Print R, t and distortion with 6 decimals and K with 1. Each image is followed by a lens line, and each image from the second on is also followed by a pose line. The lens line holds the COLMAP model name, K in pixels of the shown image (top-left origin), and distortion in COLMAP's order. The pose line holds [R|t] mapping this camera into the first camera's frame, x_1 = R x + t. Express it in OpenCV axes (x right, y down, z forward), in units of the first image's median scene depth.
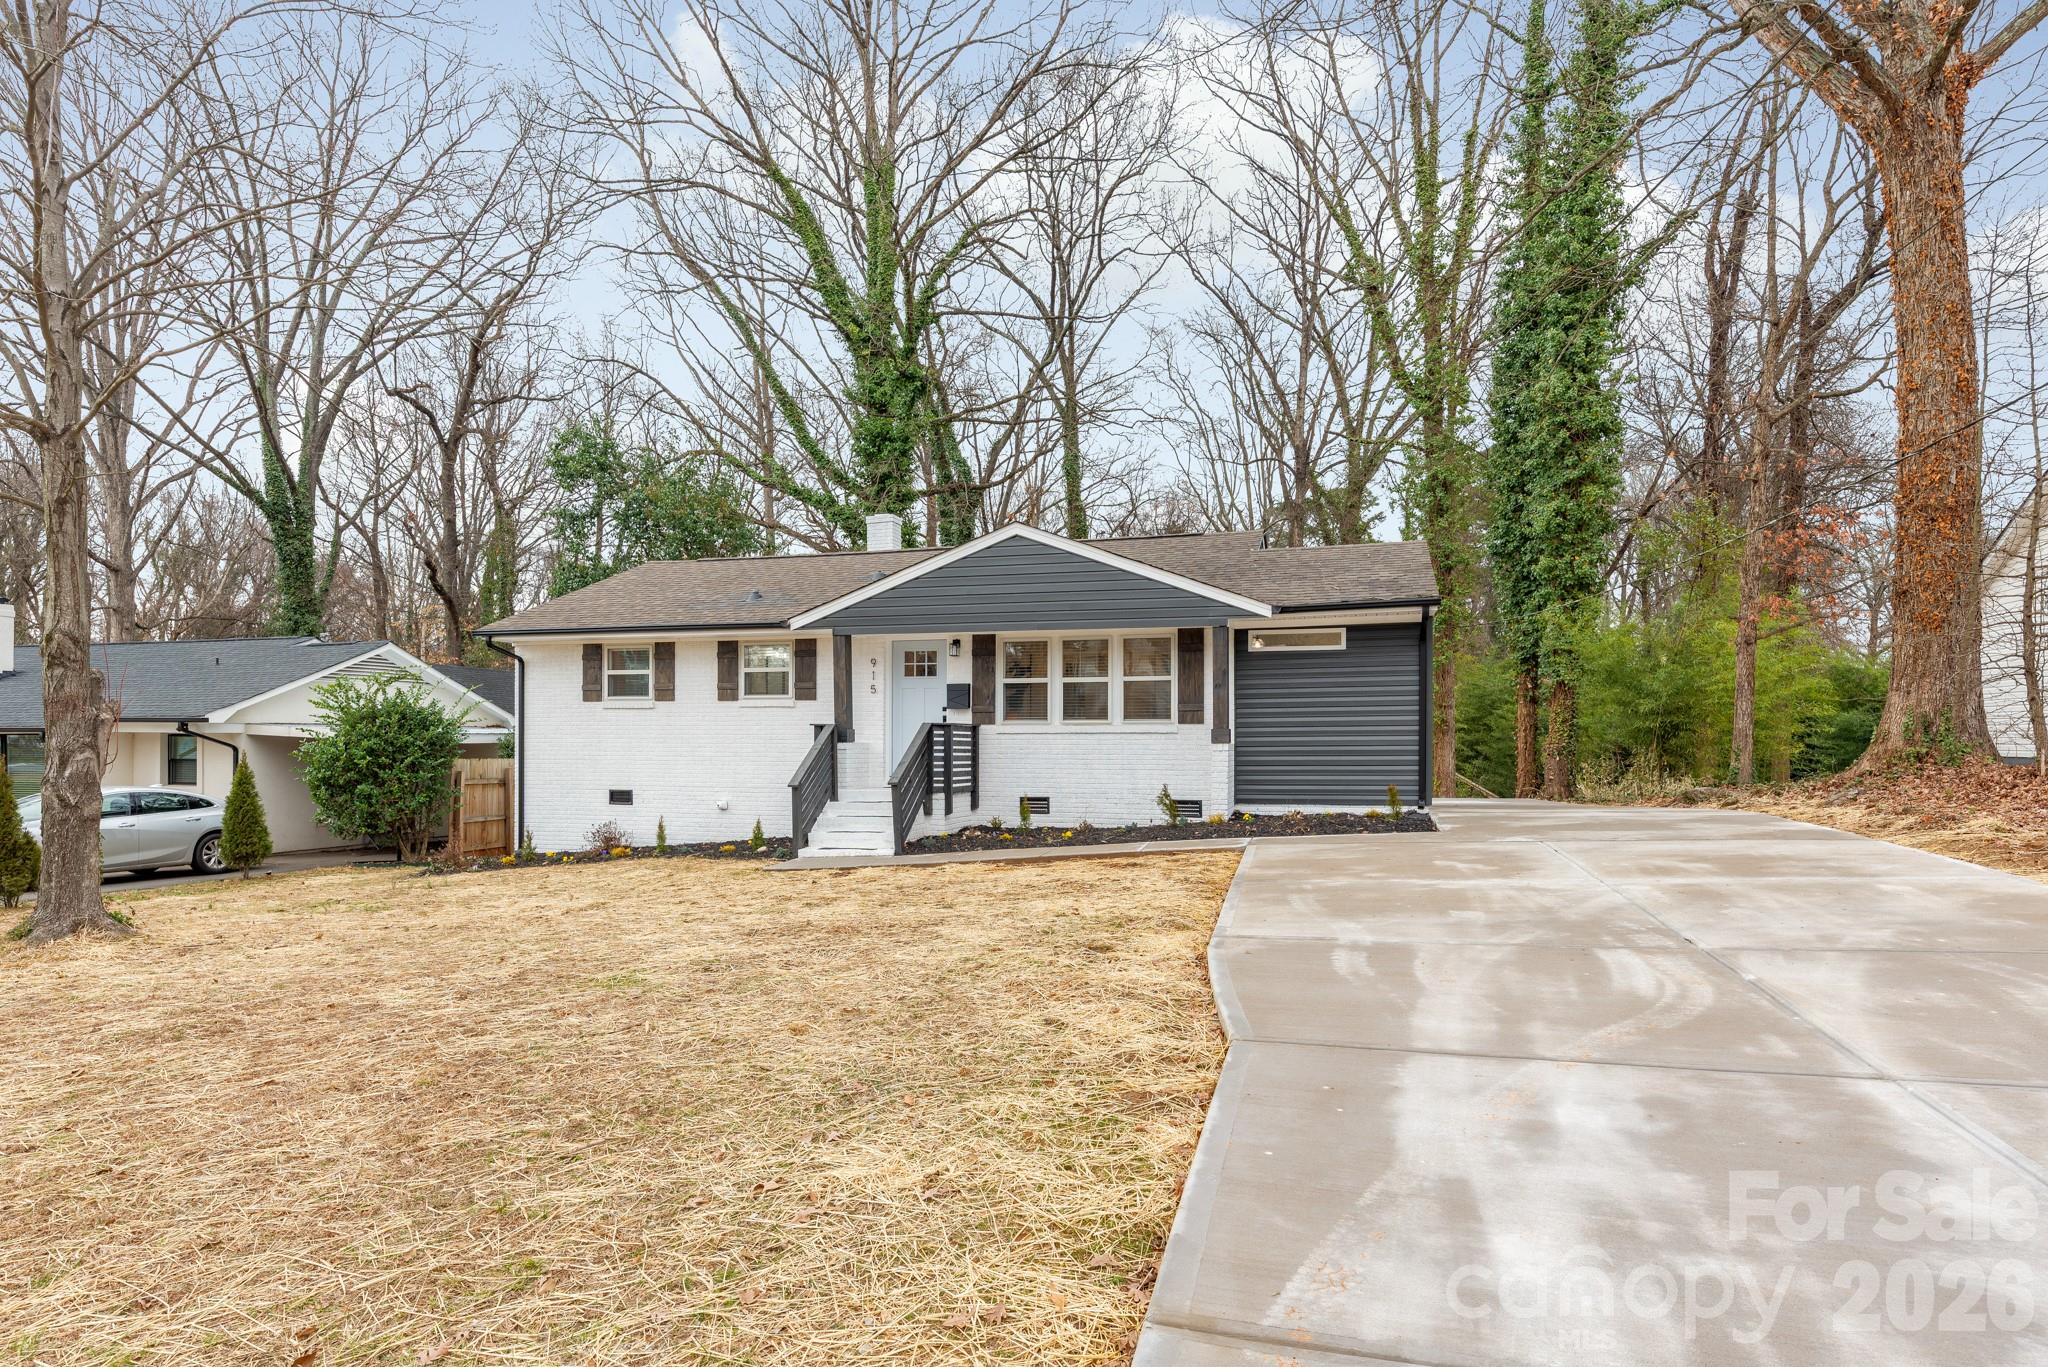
lens RADIAL K [[1101.2, 0, 1023.6], [0, 1101.2, 691.2], [0, 0, 1]] dist [0.022837, -0.000795]
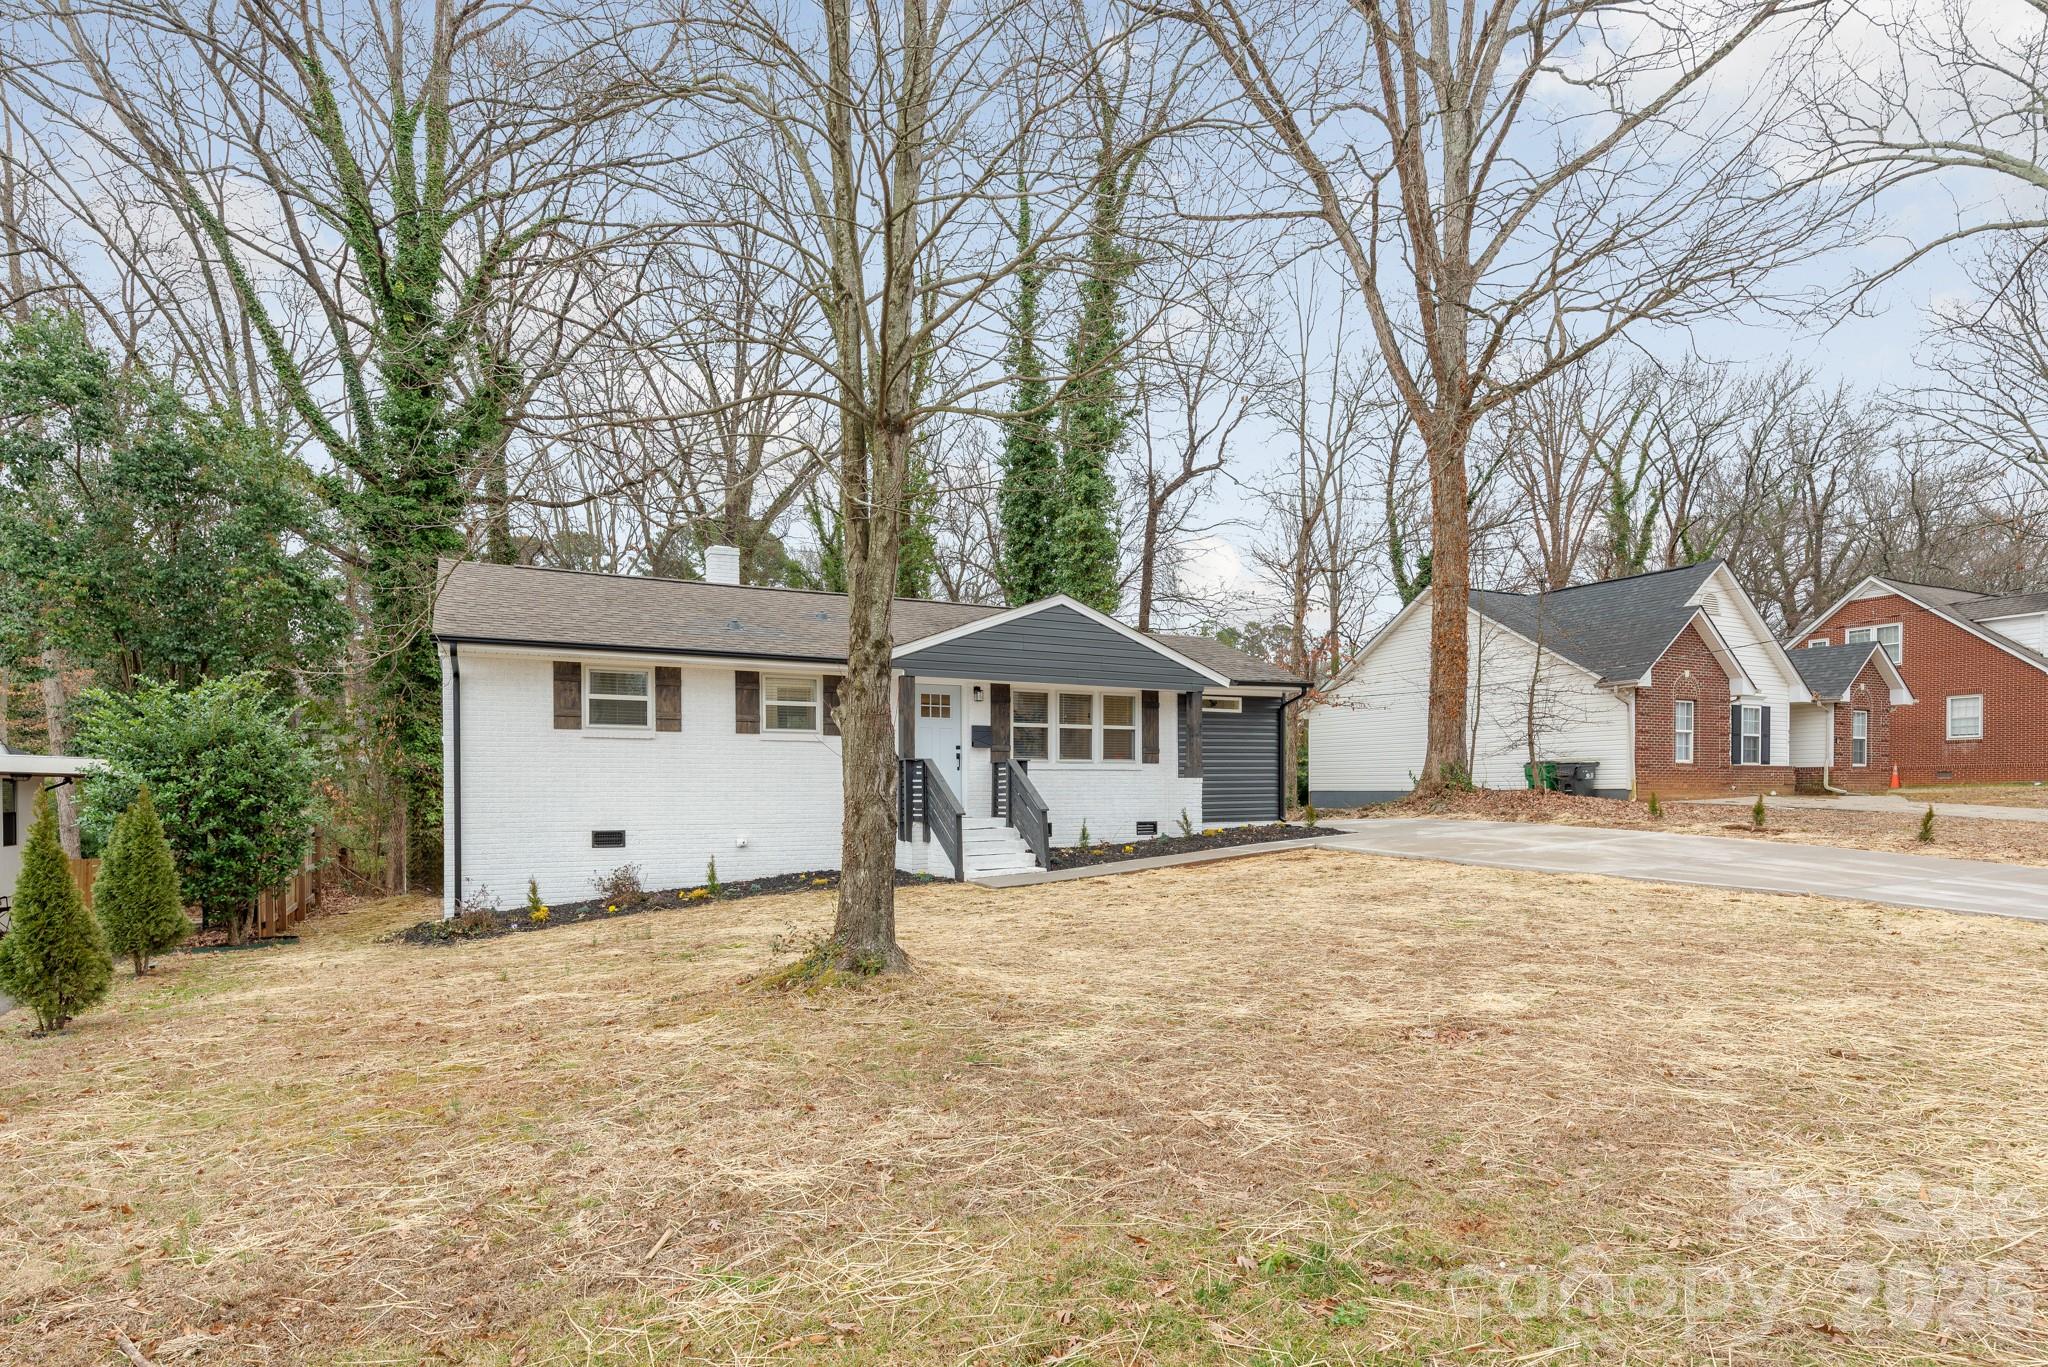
lens RADIAL K [[1101.2, 0, 1027.7], [0, 1101.2, 748.8], [0, 0, 1]] dist [0.022837, -0.000795]
pose [[0.717086, 0.024011, 0.696571, -0.790934], [-0.026275, 0.999627, -0.007409, 0.023507], [-0.696489, -0.012990, 0.717450, 0.147479]]
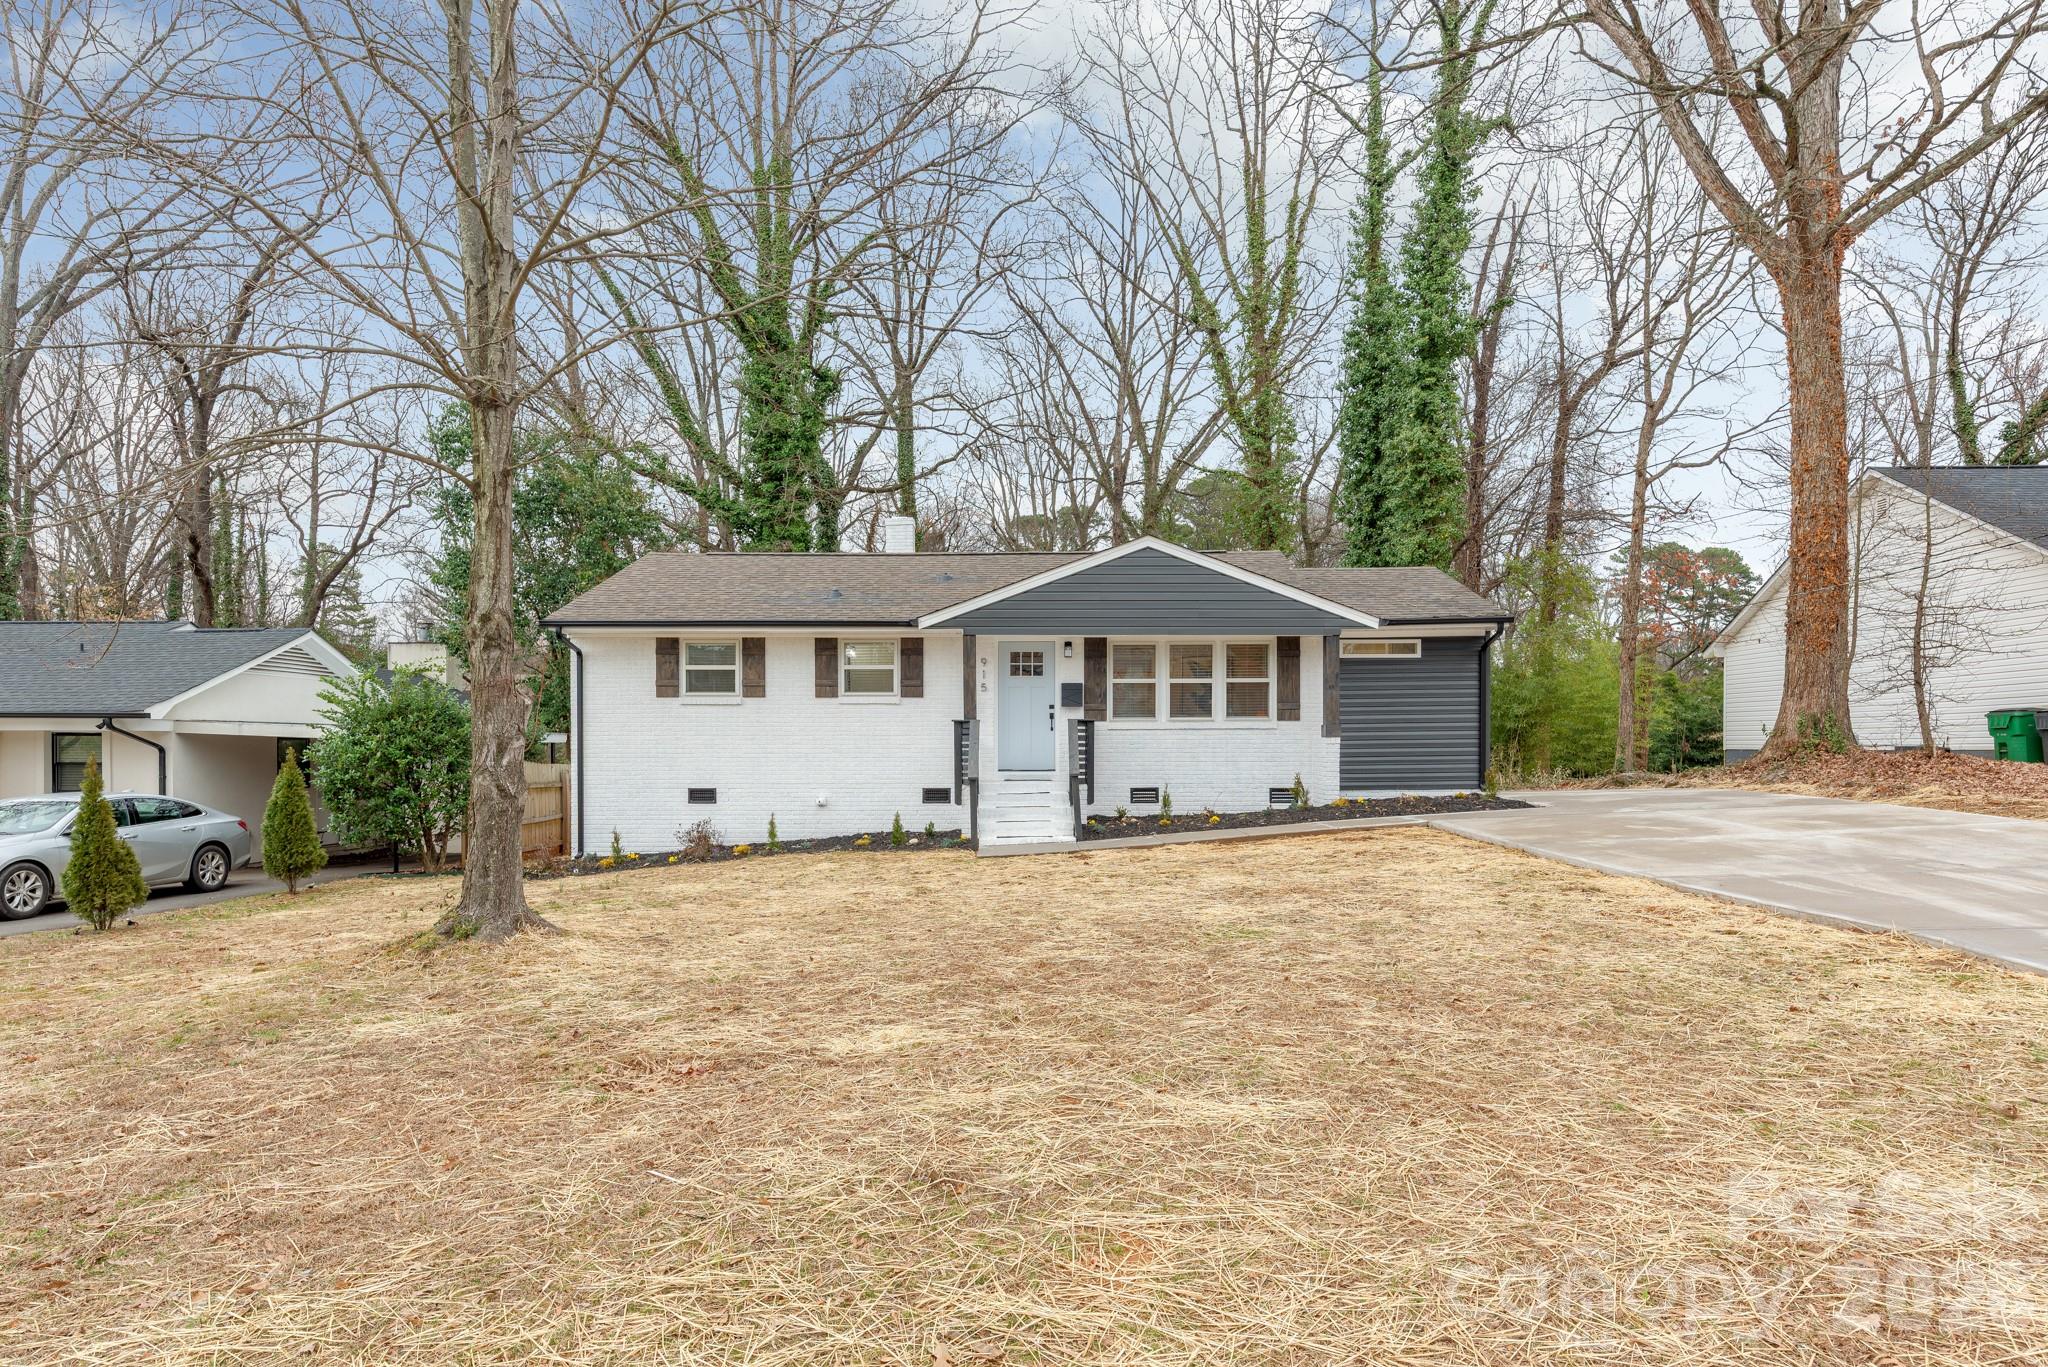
lens RADIAL K [[1101.2, 0, 1026.9], [0, 1101.2, 705.7], [0, 0, 1]] dist [0.022837, -0.000795]
pose [[0.960368, 0.006761, 0.278651, -0.386976], [-0.008485, 0.999952, 0.004983, 0.009996], [-0.278604, -0.007150, 0.960379, -0.014069]]
